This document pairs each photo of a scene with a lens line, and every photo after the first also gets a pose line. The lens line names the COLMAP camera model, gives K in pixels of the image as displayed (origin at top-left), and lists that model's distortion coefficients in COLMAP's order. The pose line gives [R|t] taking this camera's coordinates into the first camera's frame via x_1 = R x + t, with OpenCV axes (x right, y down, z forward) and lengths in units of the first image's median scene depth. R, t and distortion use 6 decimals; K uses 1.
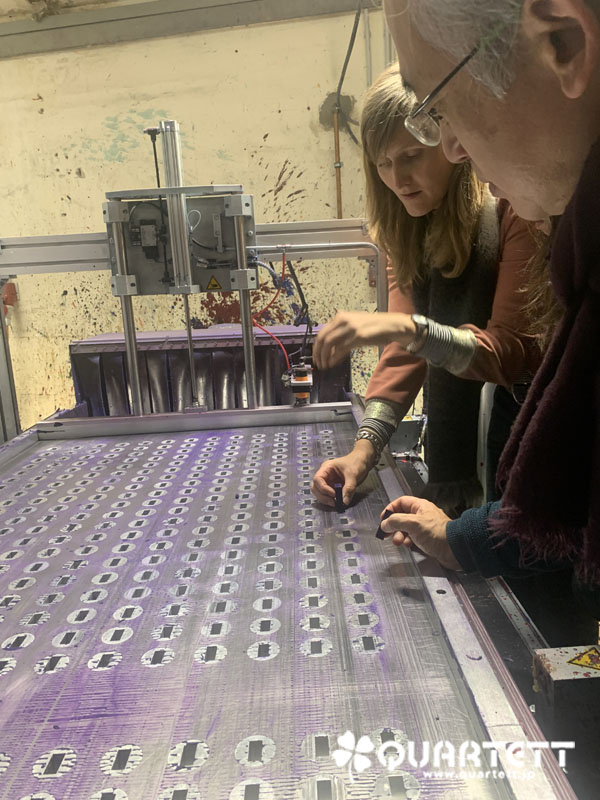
lens RADIAL K [[610.1, 0, 300.0], [0, 610.1, 400.0], [0, 0, 1]] dist [0.001235, -0.002526]
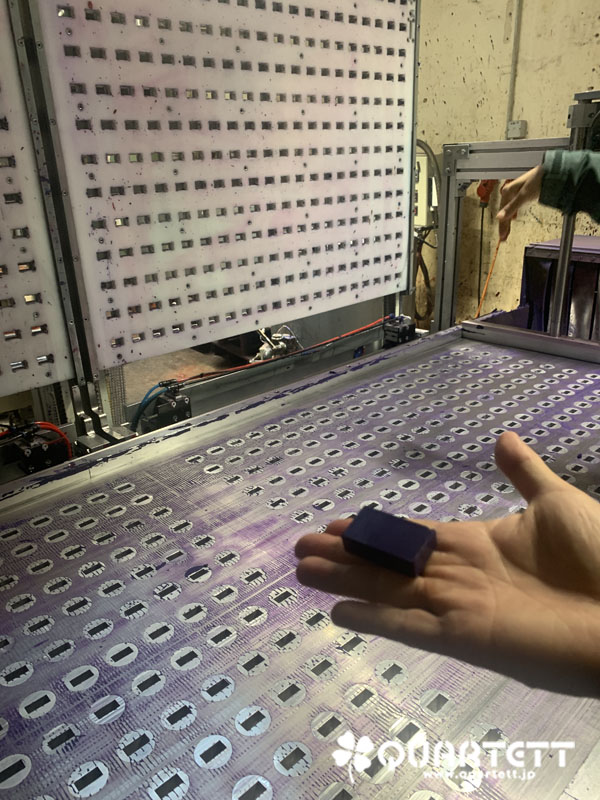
lens RADIAL K [[603.7, 0, 300.0], [0, 603.7, 400.0], [0, 0, 1]] dist [0.028020, -0.008760]
pose [[0.668809, 0.303470, -0.678675, 0.175138], [-0.149172, 0.949106, 0.277390, -0.097331], [0.728314, -0.084282, 0.680040, 0.031454]]
